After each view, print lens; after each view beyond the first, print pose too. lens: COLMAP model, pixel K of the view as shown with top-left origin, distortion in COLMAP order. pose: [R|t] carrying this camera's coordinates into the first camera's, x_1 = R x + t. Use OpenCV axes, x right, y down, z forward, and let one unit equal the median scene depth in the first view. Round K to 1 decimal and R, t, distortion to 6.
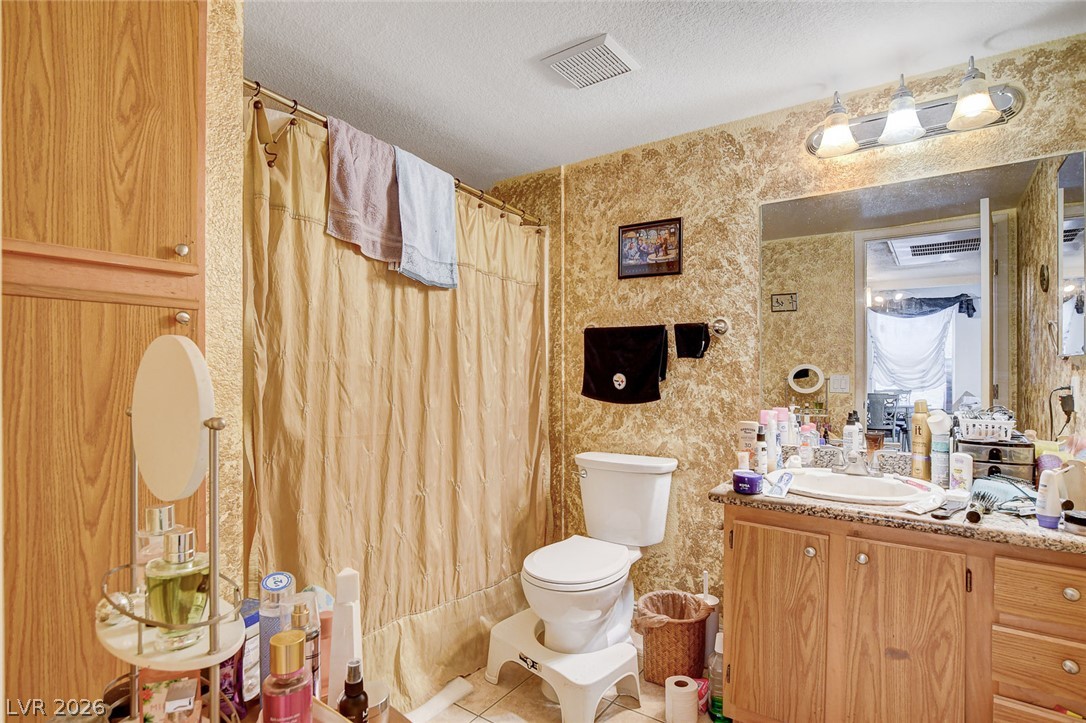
lens RADIAL K [[563.2, 0, 545.4], [0, 563.2, 363.4], [0, 0, 1]] dist [-0.011788, 0.001033]
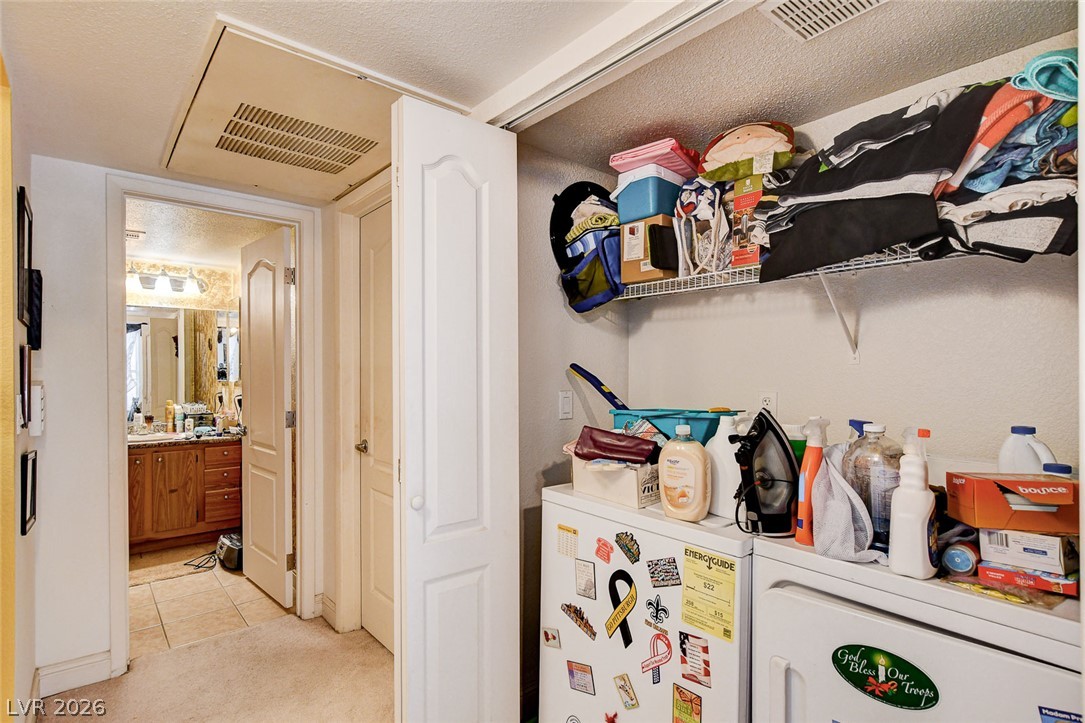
lens RADIAL K [[509.7, 0, 536.5], [0, 509.7, 365.7], [0, 0, 1]] dist [-0.022062, 0.000293]
pose [[0.233013, 0.001174, 0.972473, -1.369910], [0.001730, 0.999997, -0.001621, -0.101396], [-0.972472, 0.002061, 0.233010, -1.331582]]
